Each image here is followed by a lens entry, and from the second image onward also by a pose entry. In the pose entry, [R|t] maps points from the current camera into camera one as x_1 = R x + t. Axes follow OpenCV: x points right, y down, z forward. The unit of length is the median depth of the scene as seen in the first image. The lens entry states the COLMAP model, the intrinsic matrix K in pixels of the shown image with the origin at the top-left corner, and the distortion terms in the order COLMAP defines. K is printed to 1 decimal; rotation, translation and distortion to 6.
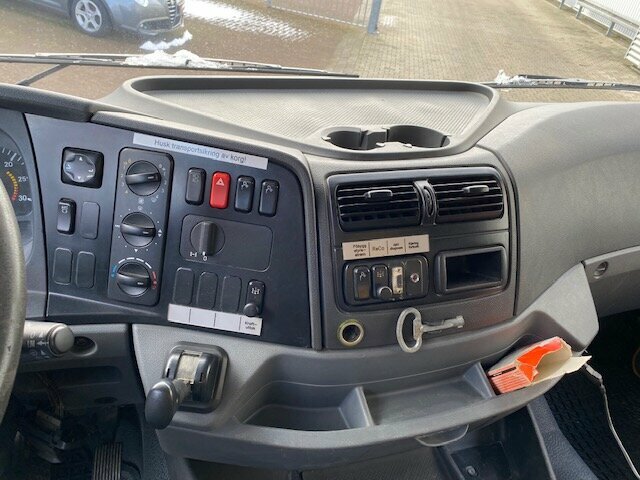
lens RADIAL K [[490.9, 0, 317.7], [0, 490.9, 237.2], [0, 0, 1]] dist [0.008081, -0.004183]
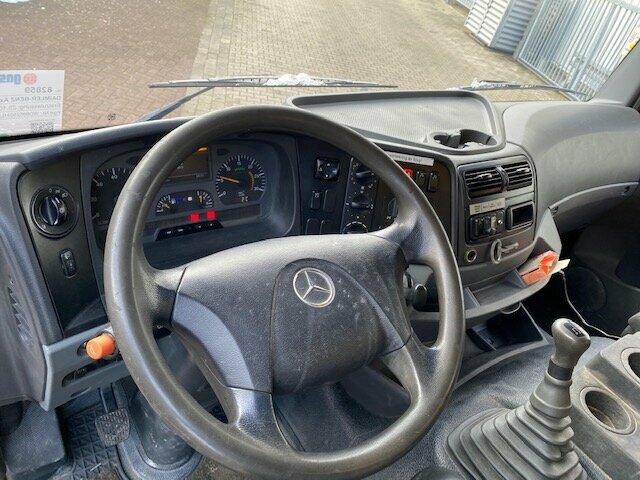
lens RADIAL K [[490.9, 0, 317.7], [0, 490.9, 237.2], [0, 0, 1]] dist [0.008081, -0.004183]
pose [[0.959195, -0.081347, 0.270792, -0.851295], [0.058479, 0.994088, 0.091483, -0.059739], [-0.276633, -0.071915, 0.958281, -0.490418]]
